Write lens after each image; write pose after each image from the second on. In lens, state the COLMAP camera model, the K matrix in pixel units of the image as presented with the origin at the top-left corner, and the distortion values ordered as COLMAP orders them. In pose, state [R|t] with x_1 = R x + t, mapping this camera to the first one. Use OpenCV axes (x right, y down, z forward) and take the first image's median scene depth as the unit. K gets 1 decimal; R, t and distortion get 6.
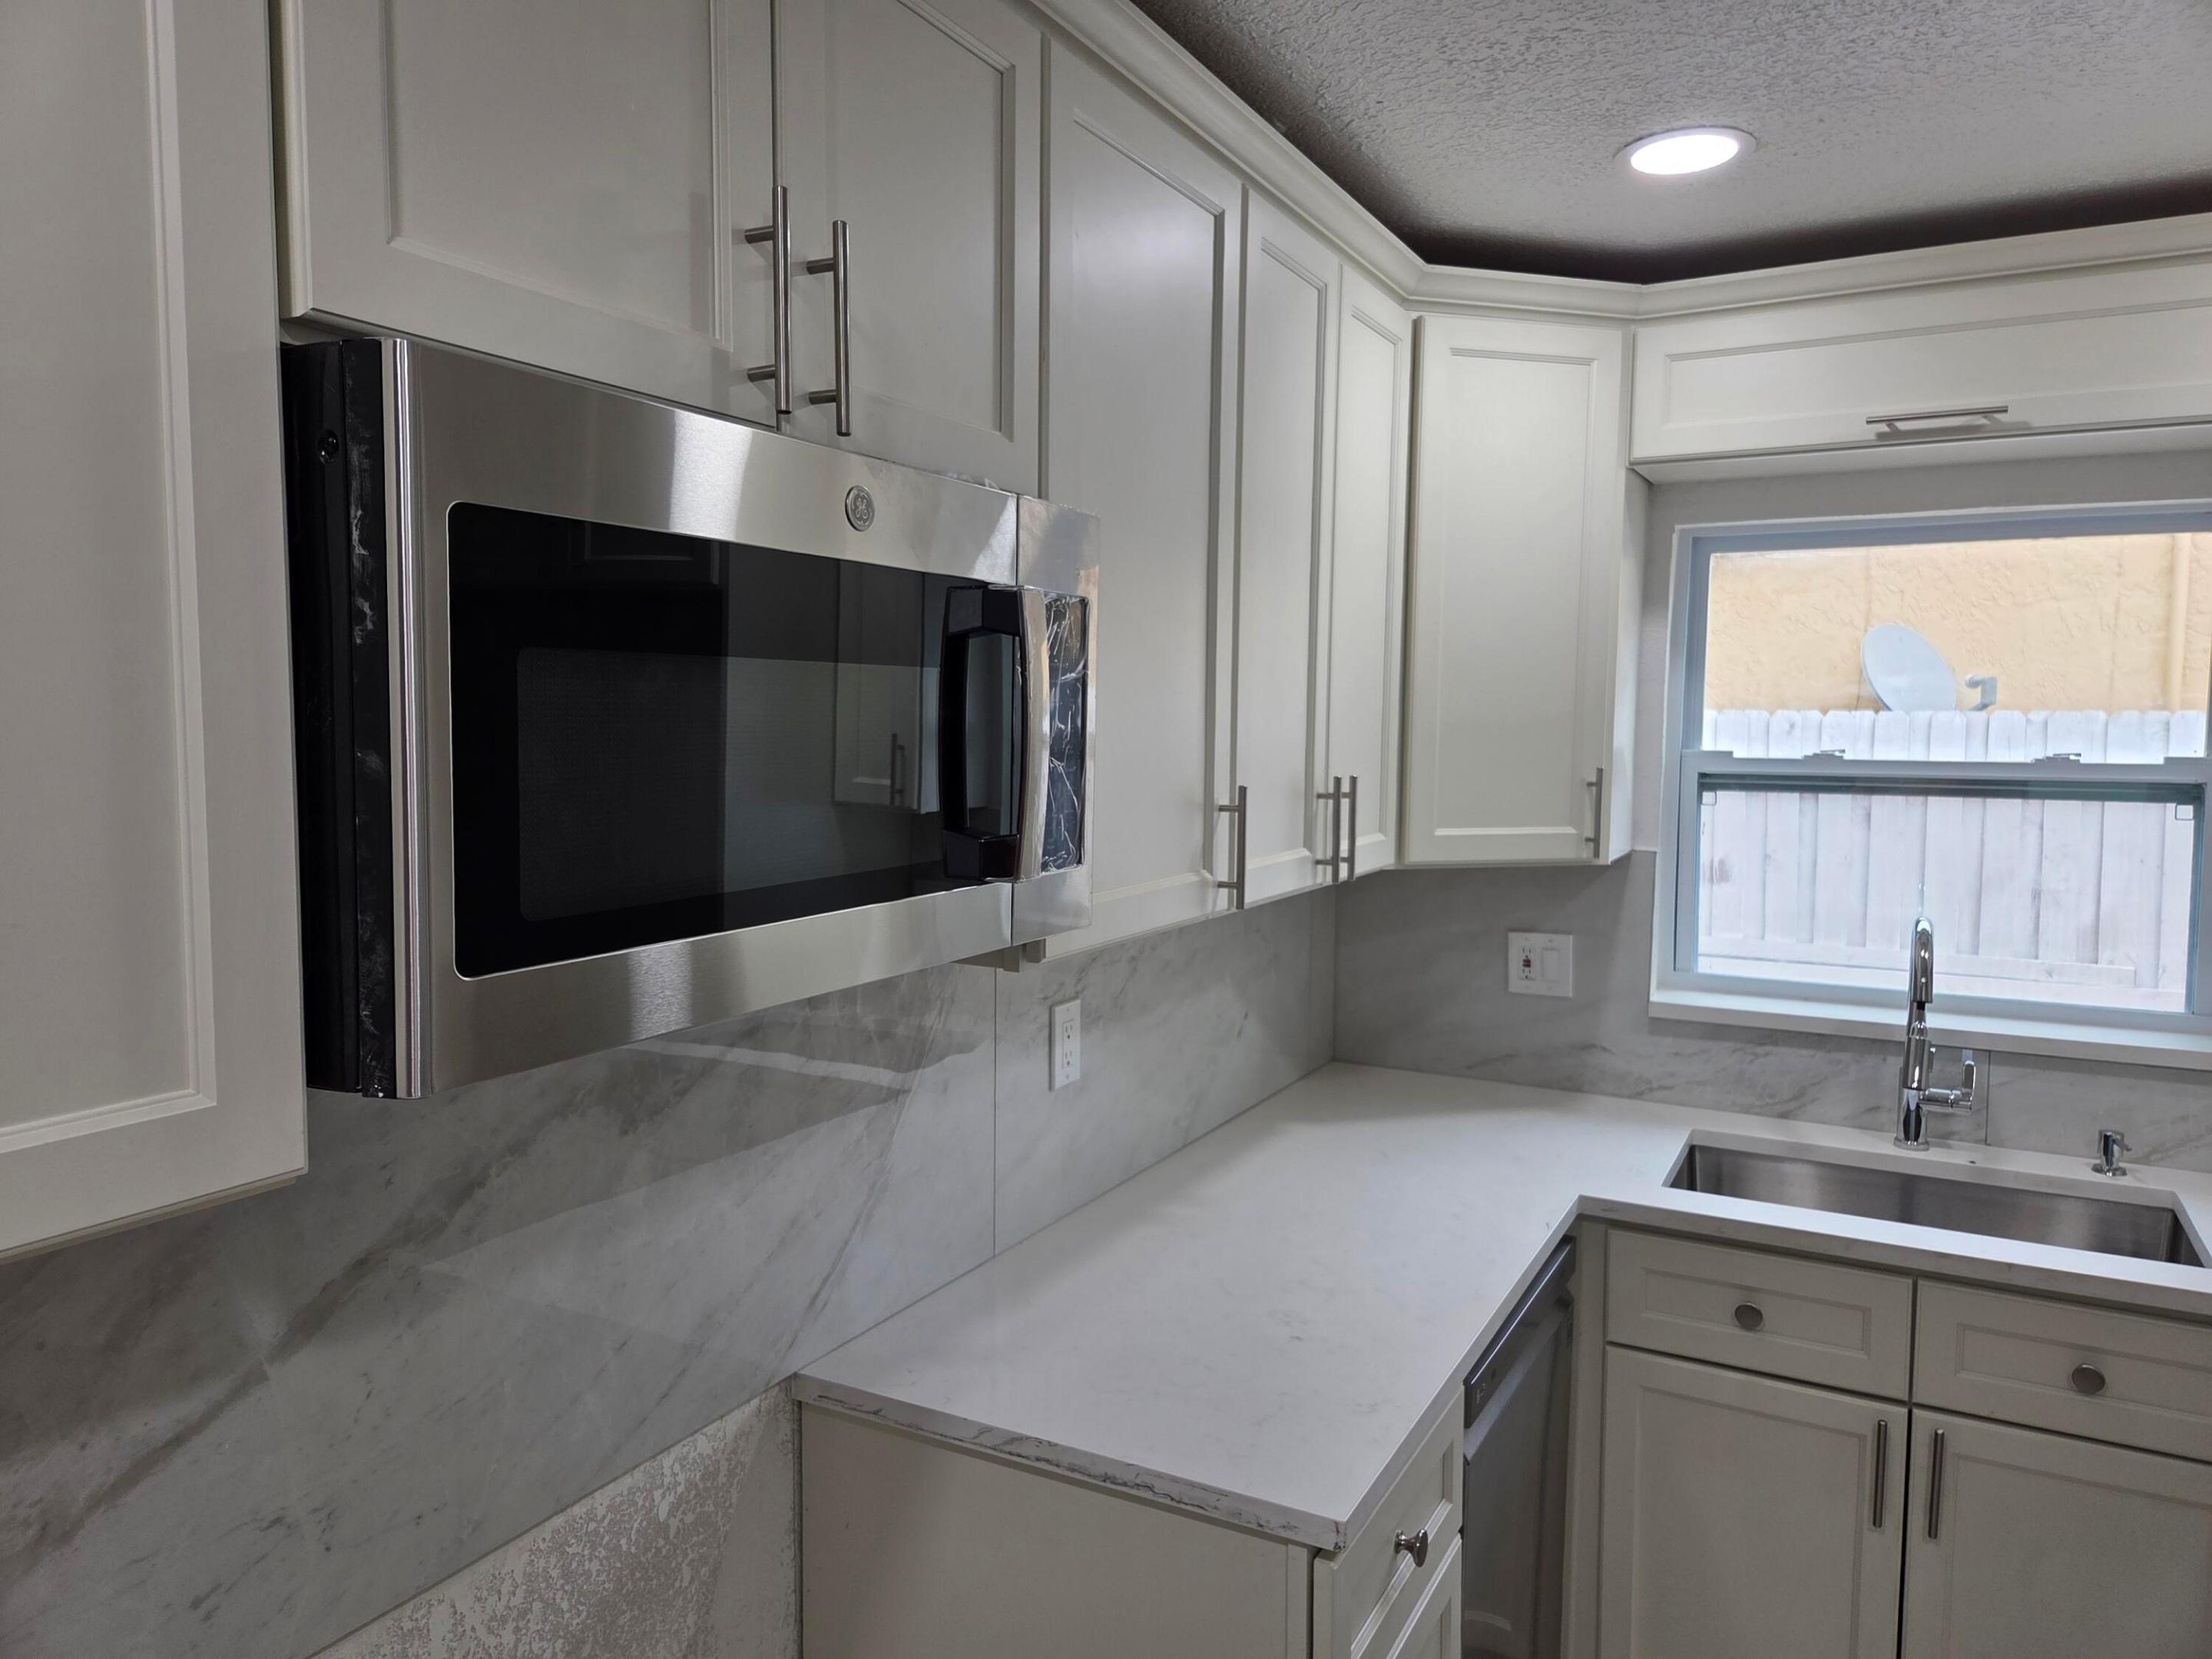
lens RADIAL K [[1472.1, 0, 1105.0], [0, 1472.1, 821.1], [0, 0, 1]] dist [0.071229, -0.055062]
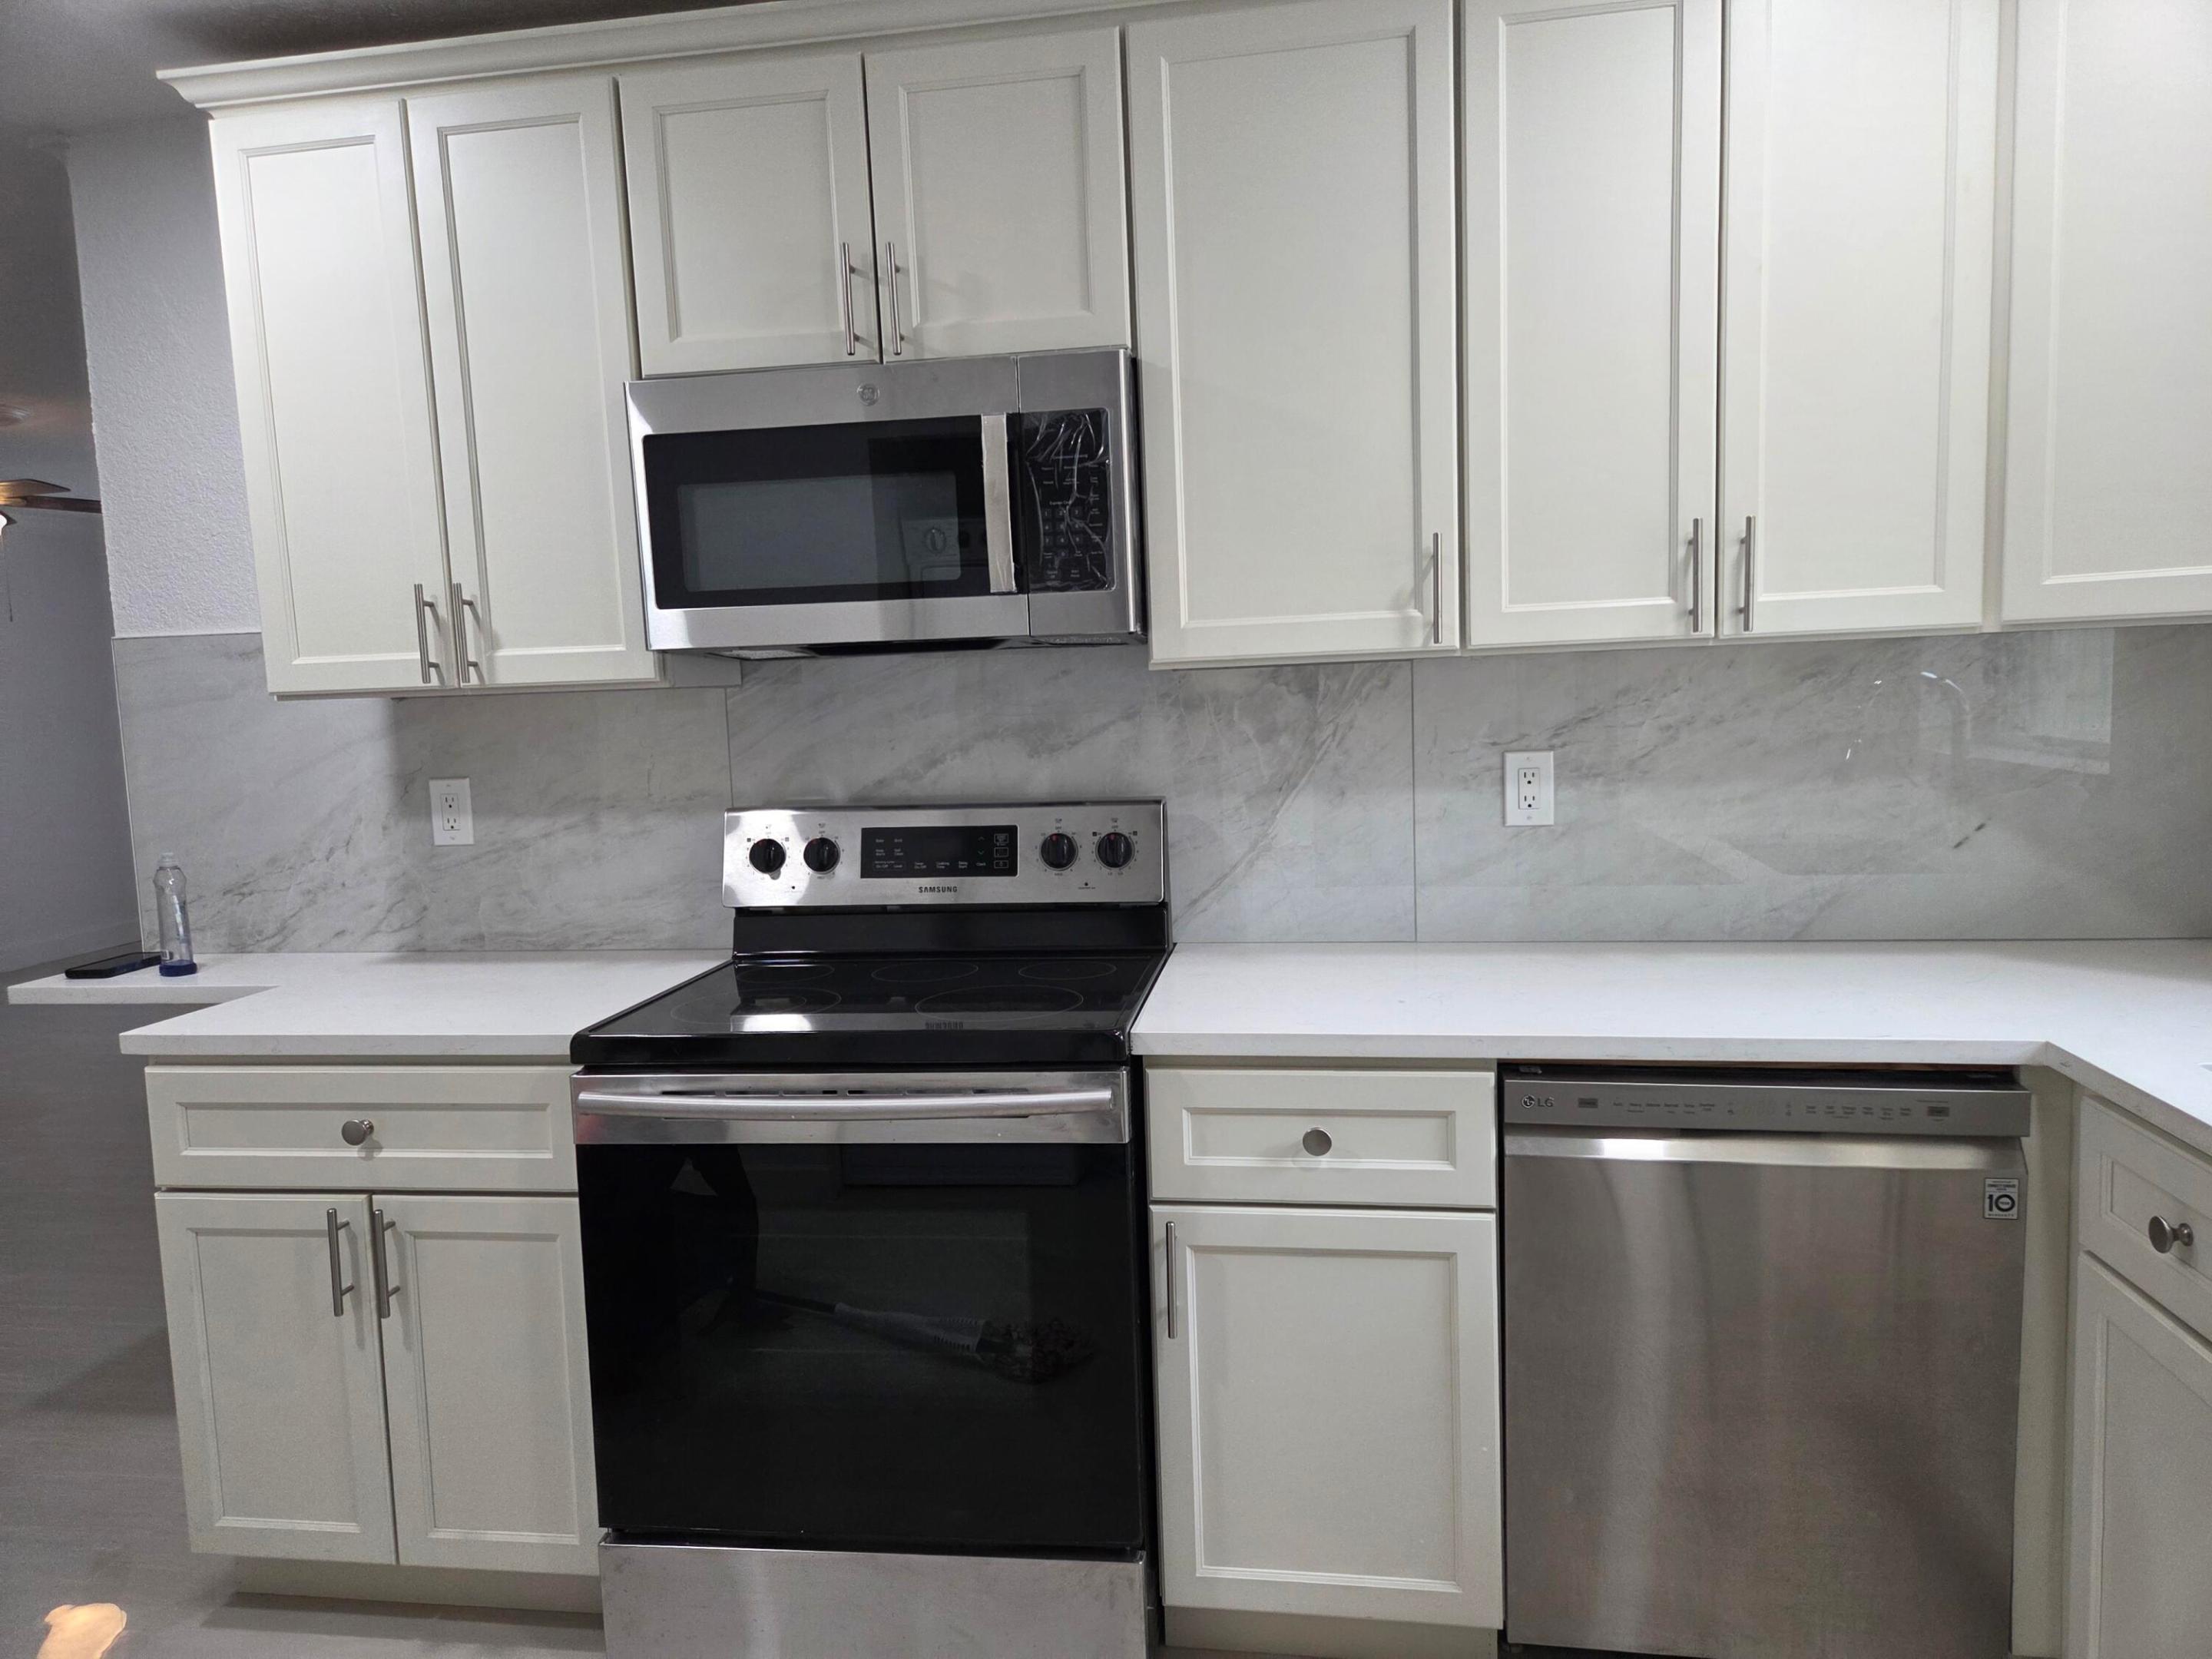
lens RADIAL K [[1472.1, 0, 1113.4], [0, 1472.1, 829.6], [0, 0, 1]] dist [0.071229, -0.055062]
pose [[0.348797, 0.078967, -0.933865, 0.940370], [-0.026671, 0.996877, 0.074334, 0.108417], [0.936819, -0.001020, 0.349814, 0.310487]]
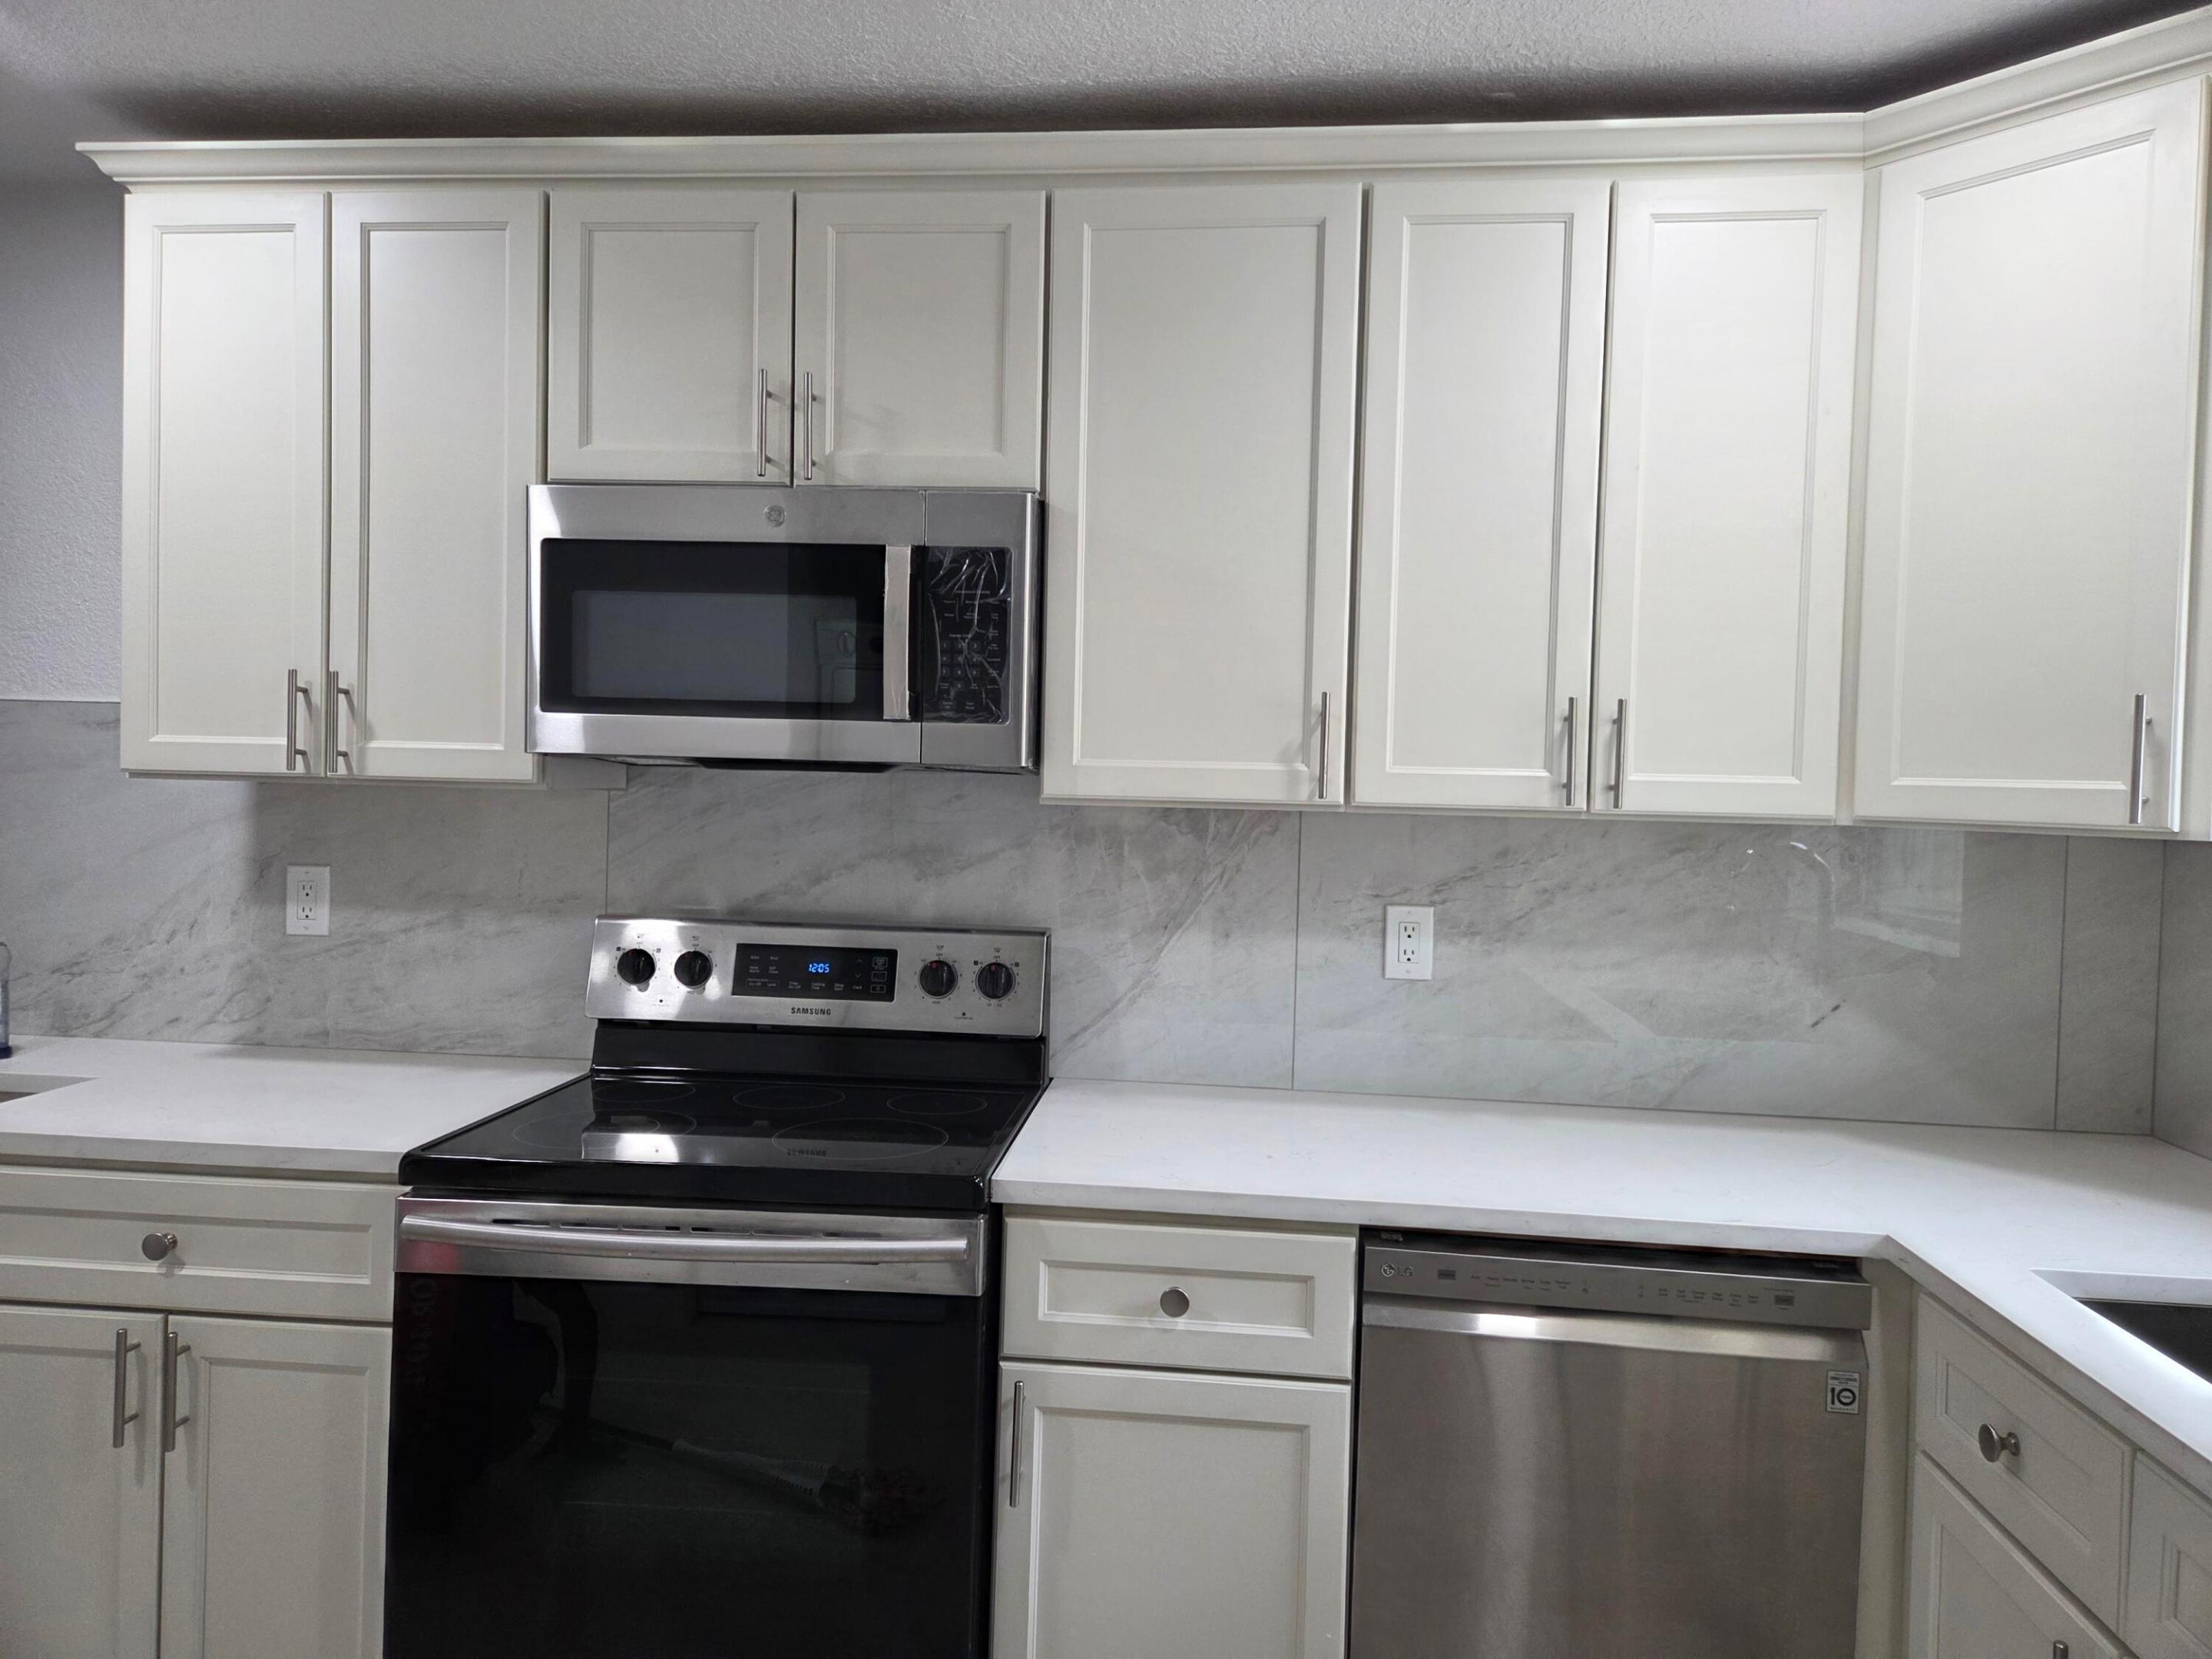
lens RADIAL K [[1472.1, 0, 1122.6], [0, 1472.1, 809.0], [0, 0, 1]] dist [0.071229, -0.055062]
pose [[0.405337, 0.026295, -0.913789, 0.943938], [-0.089334, 0.995941, -0.010968, 0.081874], [0.909792, 0.086078, 0.406041, 0.329685]]
